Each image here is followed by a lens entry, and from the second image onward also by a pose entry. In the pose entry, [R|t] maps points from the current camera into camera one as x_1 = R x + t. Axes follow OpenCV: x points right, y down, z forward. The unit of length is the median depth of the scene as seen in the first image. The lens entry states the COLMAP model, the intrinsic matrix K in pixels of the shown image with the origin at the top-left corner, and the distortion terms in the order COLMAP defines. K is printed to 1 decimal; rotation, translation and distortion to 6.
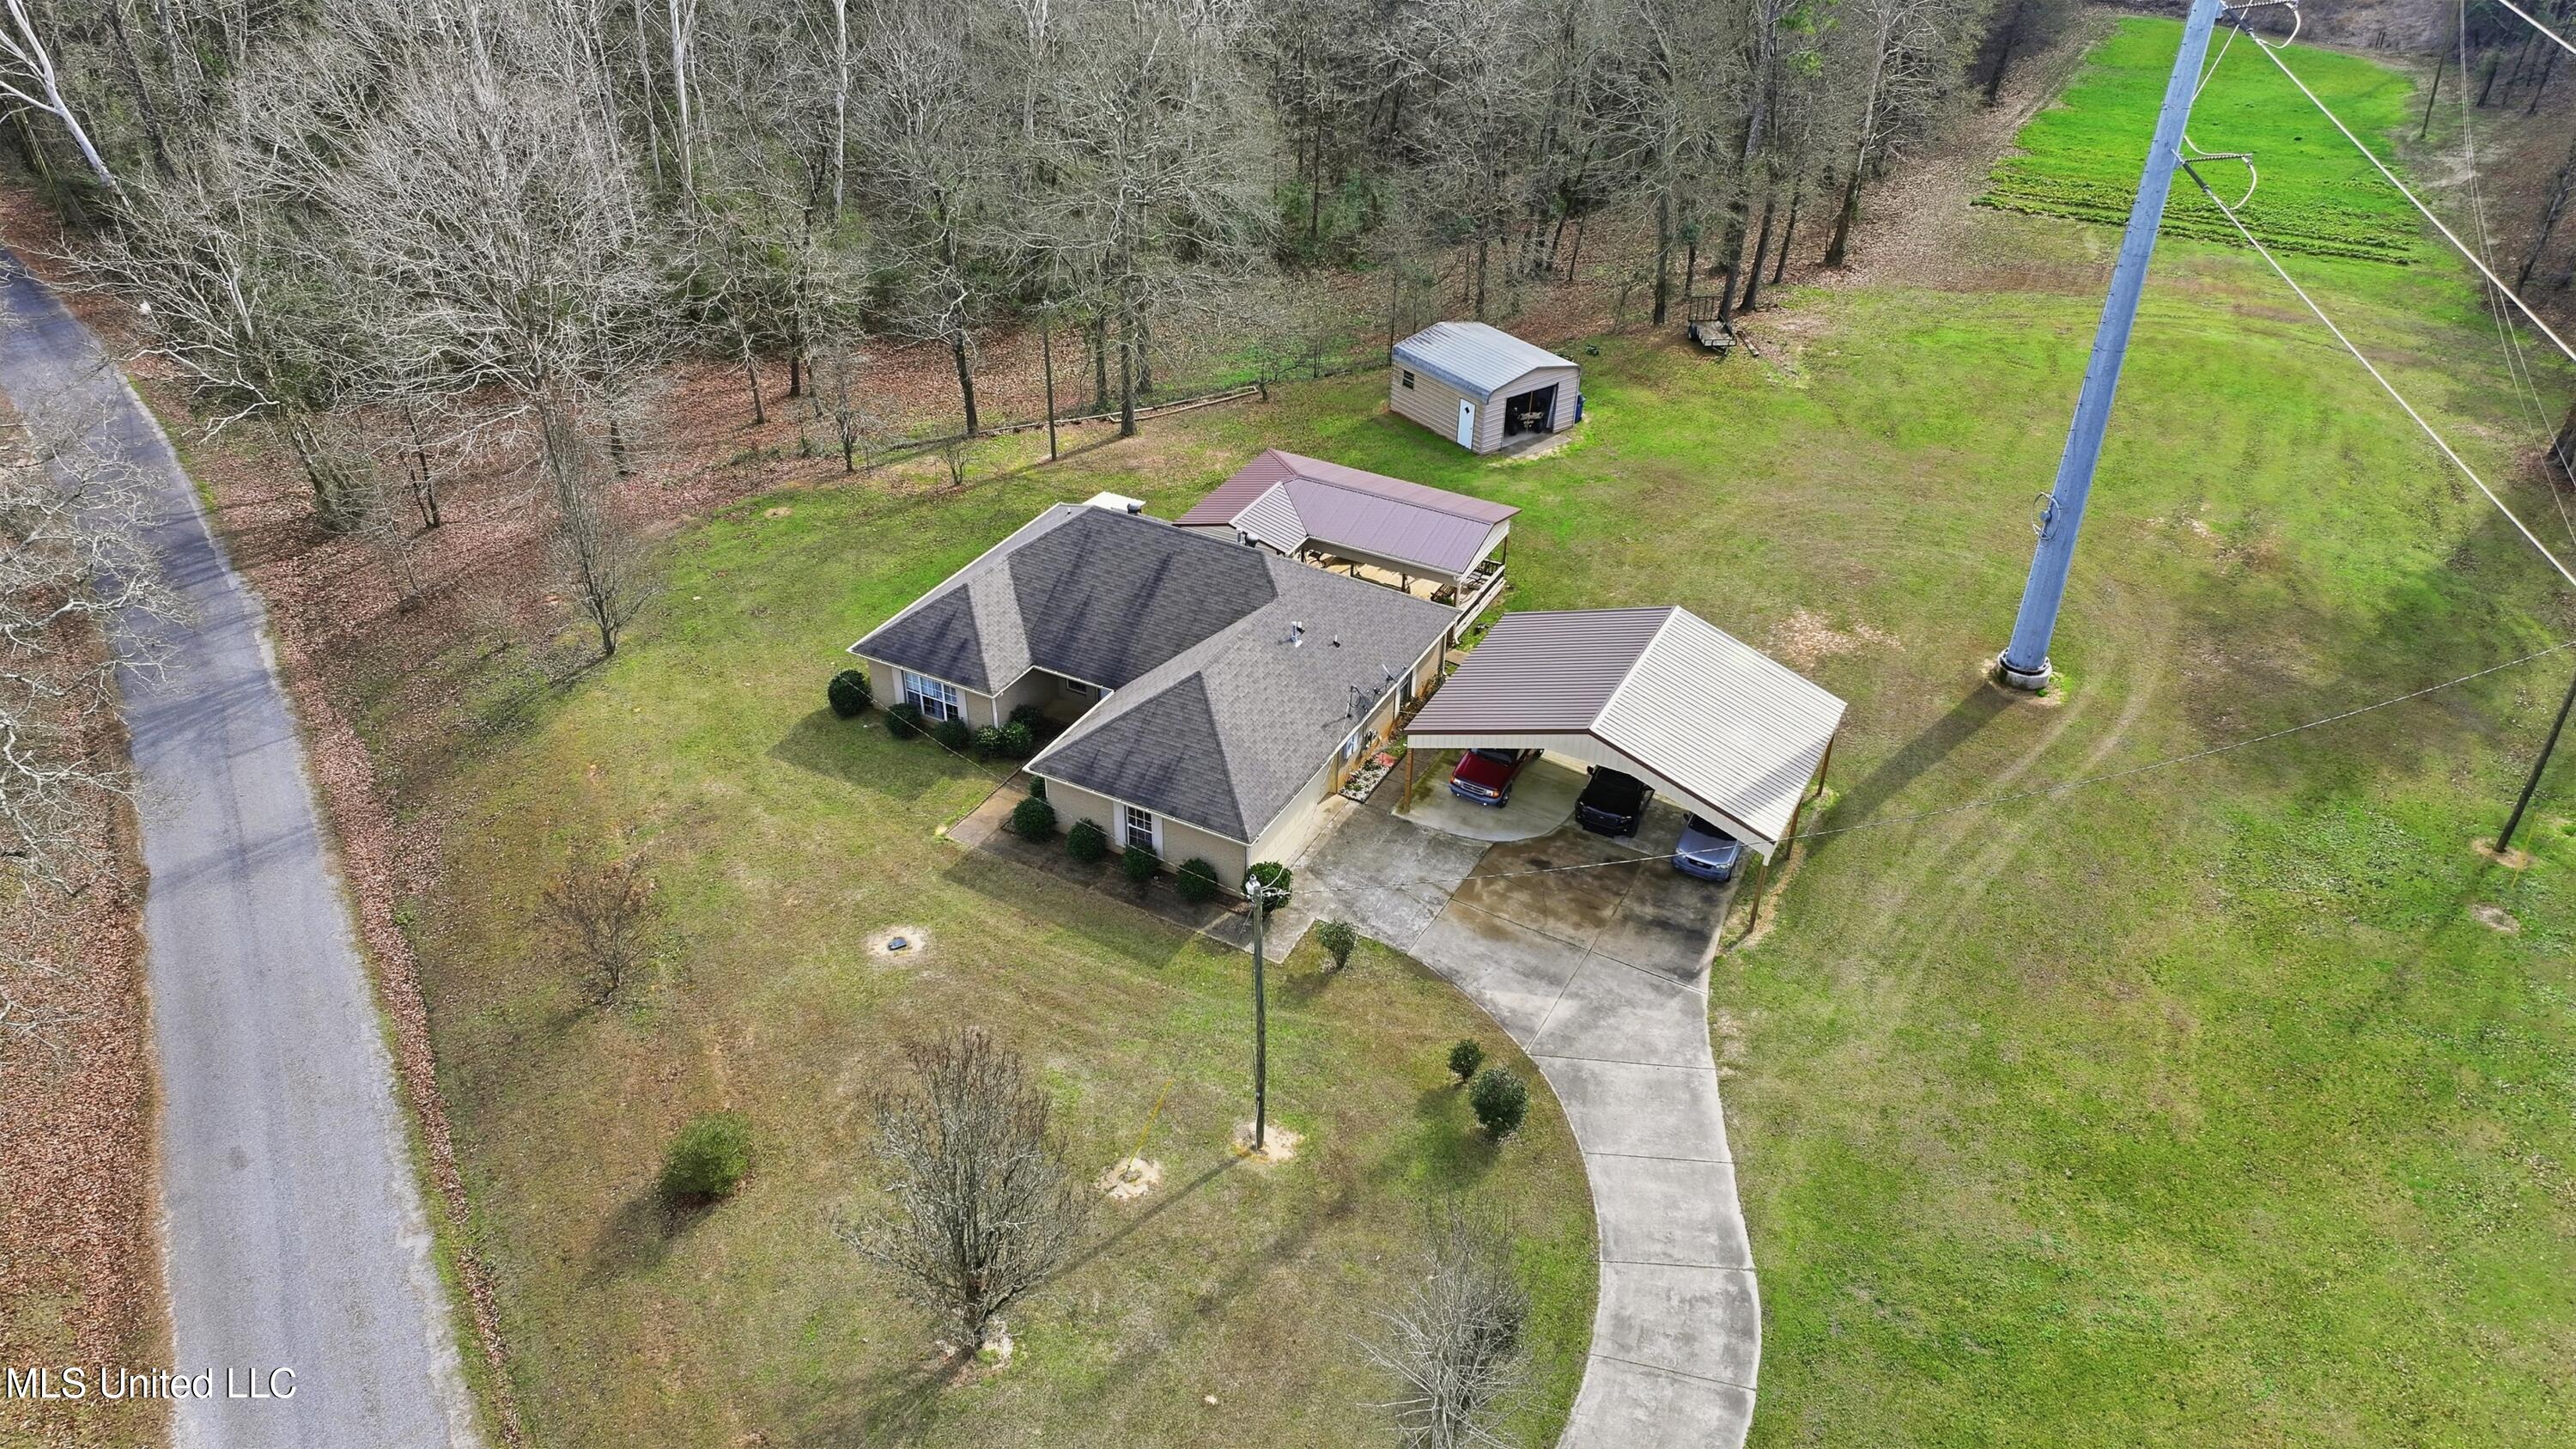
lens RADIAL K [[1817.2, 0, 1294.9], [0, 1817.2, 707.9], [0, 0, 1]] dist [-0.001680, 0.017178]
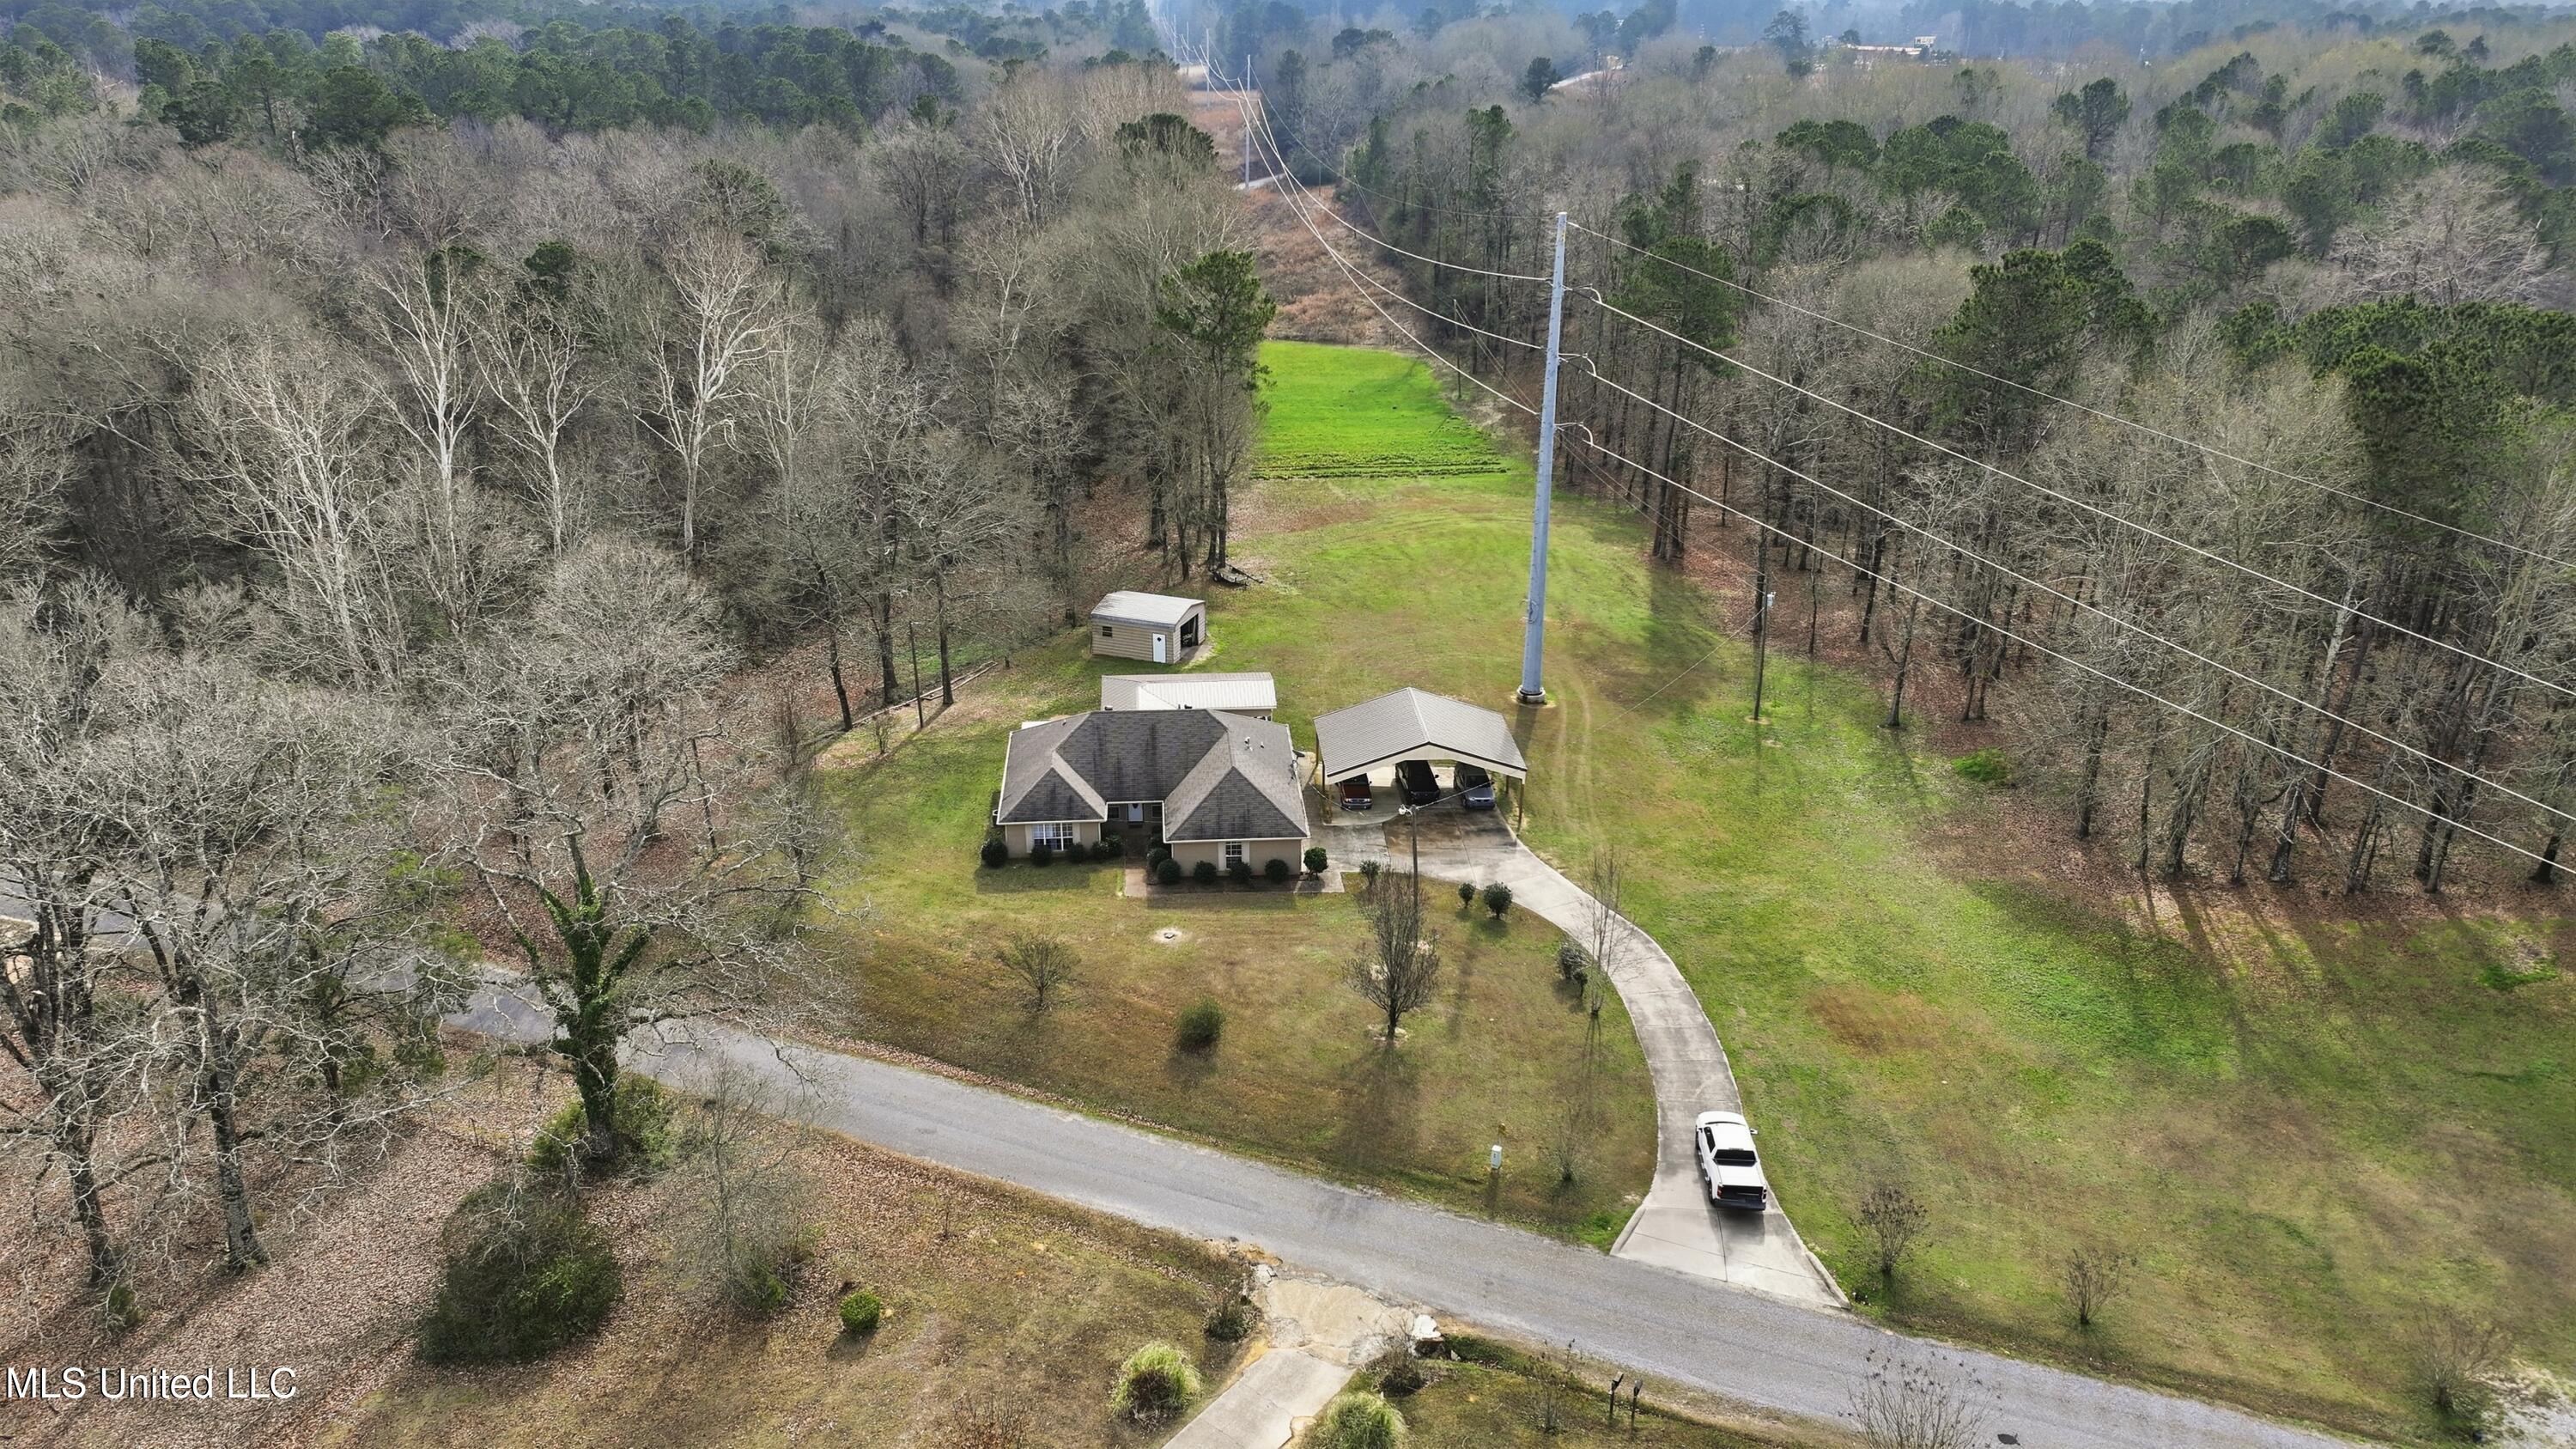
lens RADIAL K [[1817.2, 0, 1294.3], [0, 1817.2, 719.4], [0, 0, 1]] dist [-0.001680, 0.017178]
pose [[0.843369, -0.220745, 0.489898, -0.817967], [0.297584, 0.951013, -0.083776, 0.098071], [-0.447406, 0.216439, 0.867745, -0.576795]]
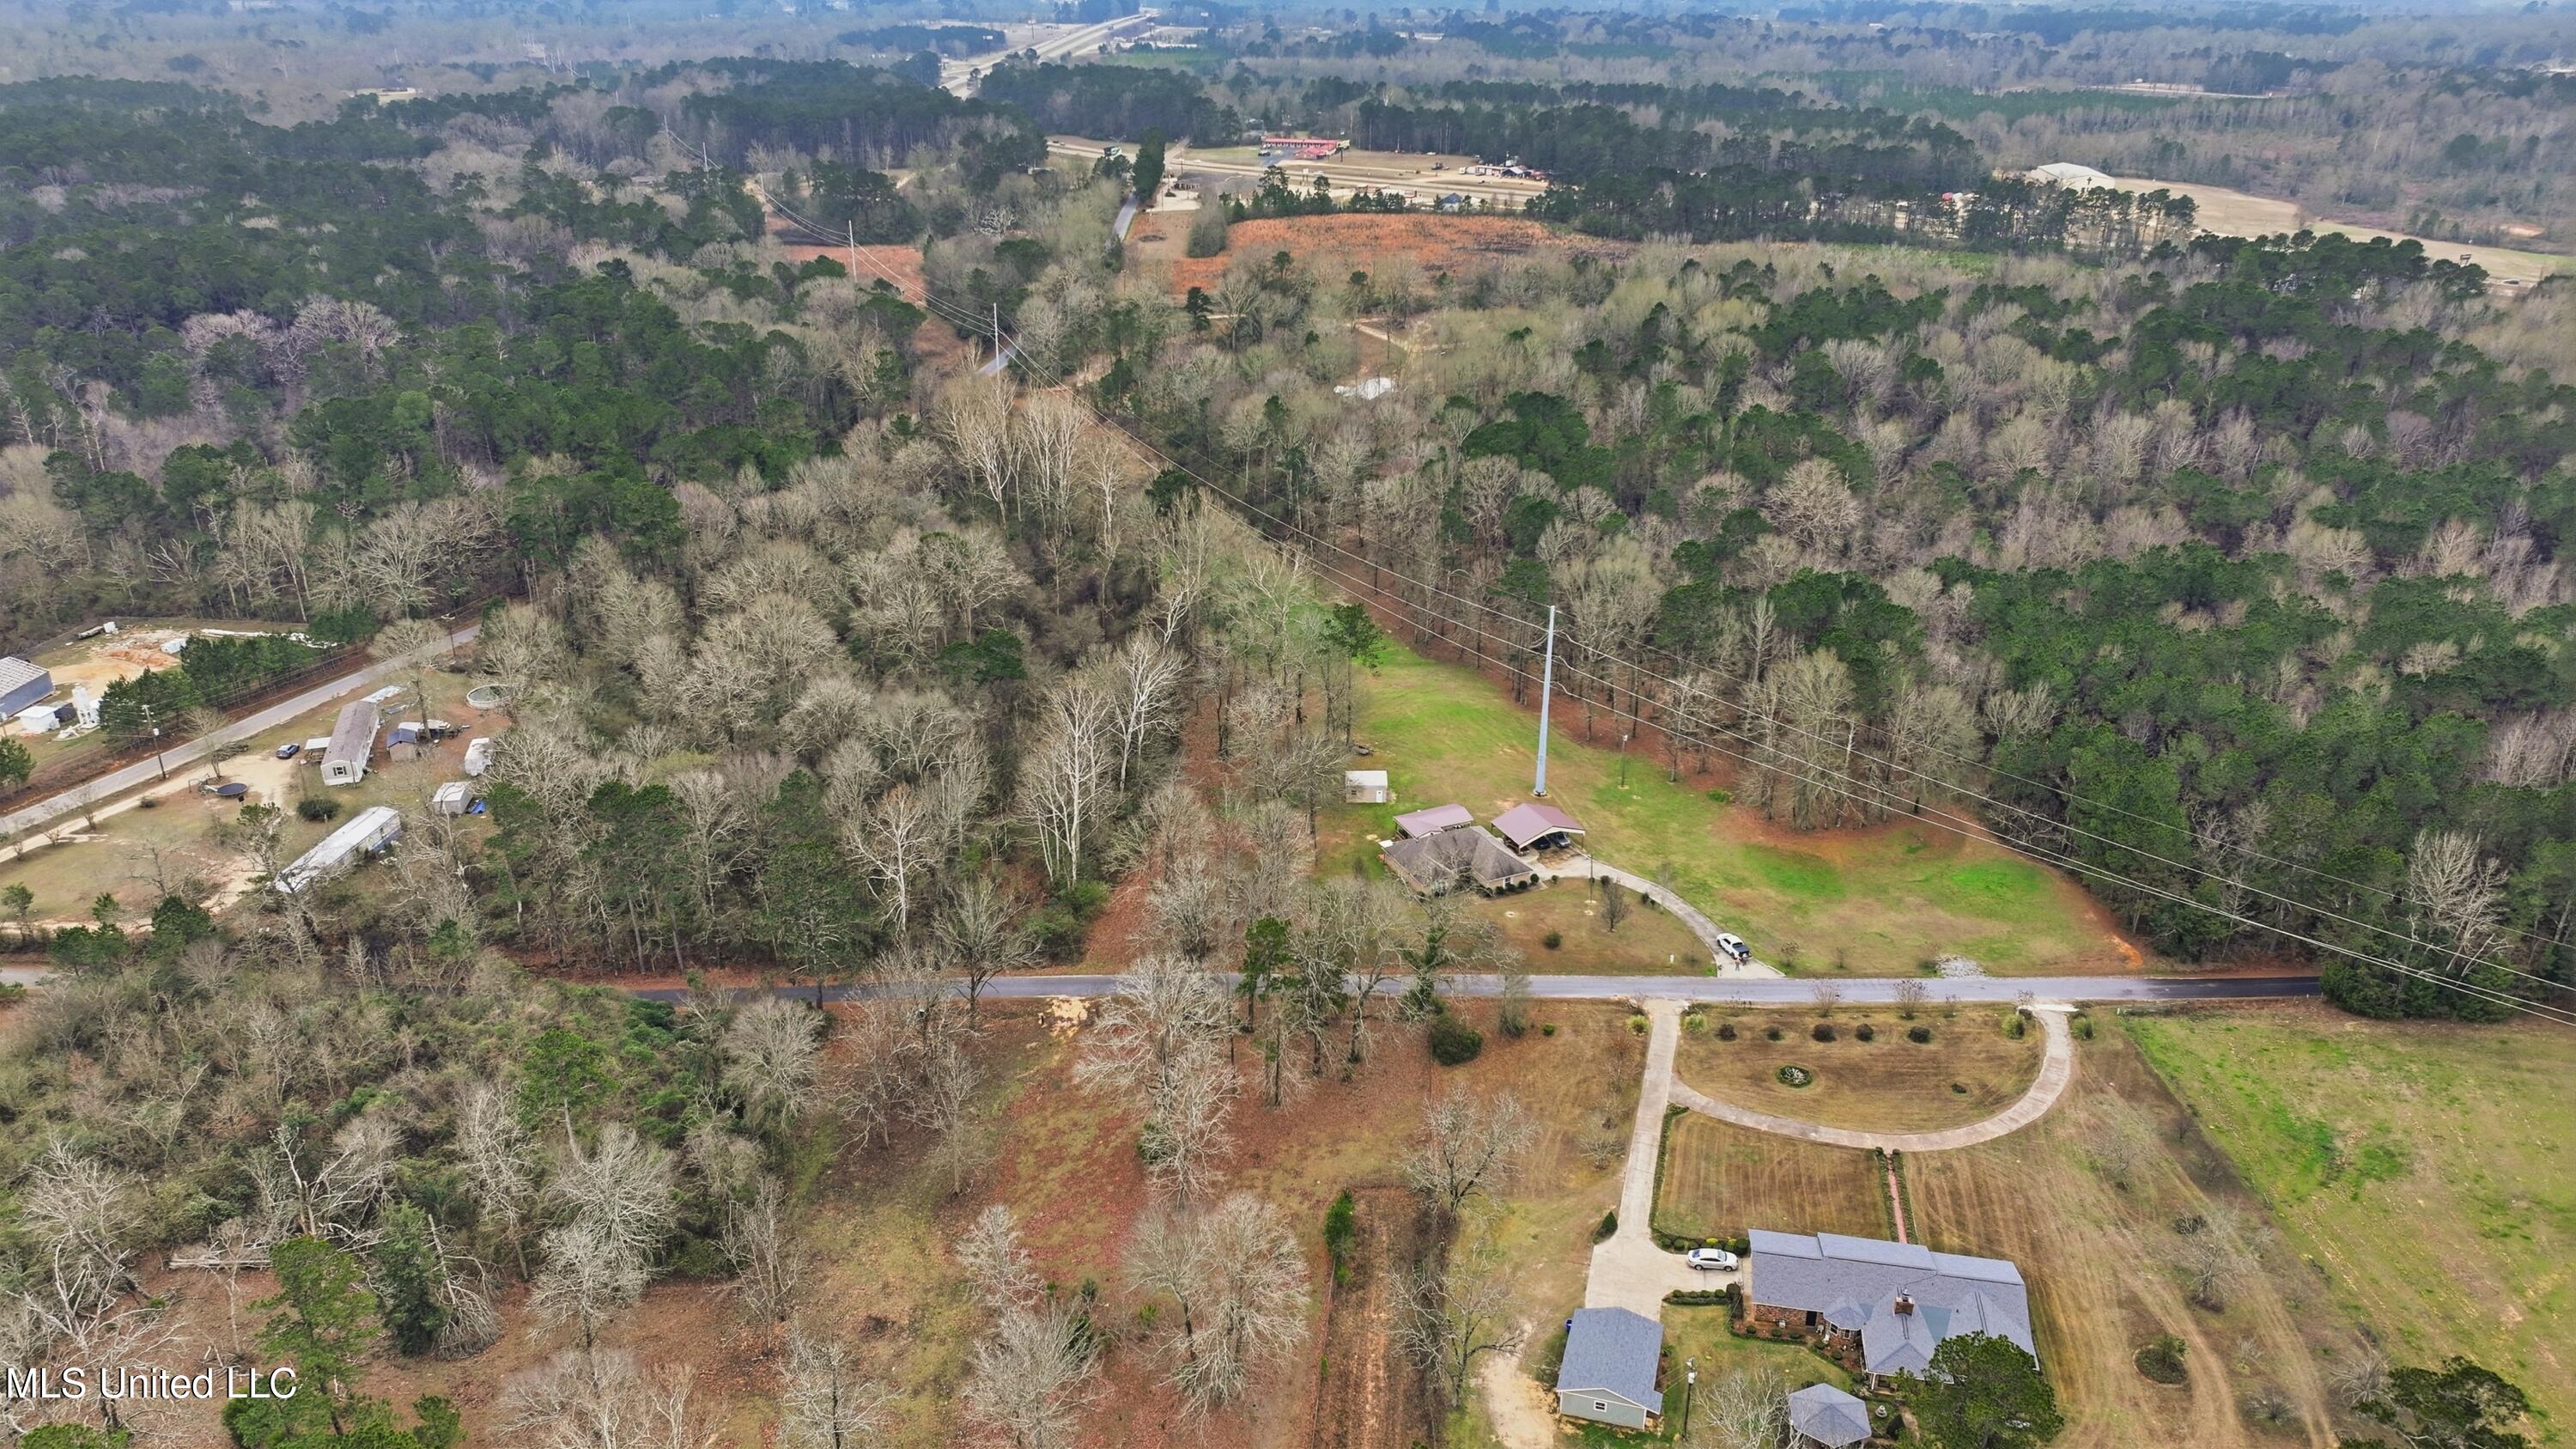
lens RADIAL K [[1817.2, 0, 1287.7], [0, 1817.2, 728.4], [0, 0, 1]] dist [-0.001680, 0.017178]
pose [[0.603147, -0.345339, 0.718995, -3.472534], [0.440094, 0.895870, 0.061109, -0.784596], [-0.665230, 0.279568, 0.692323, -1.911585]]
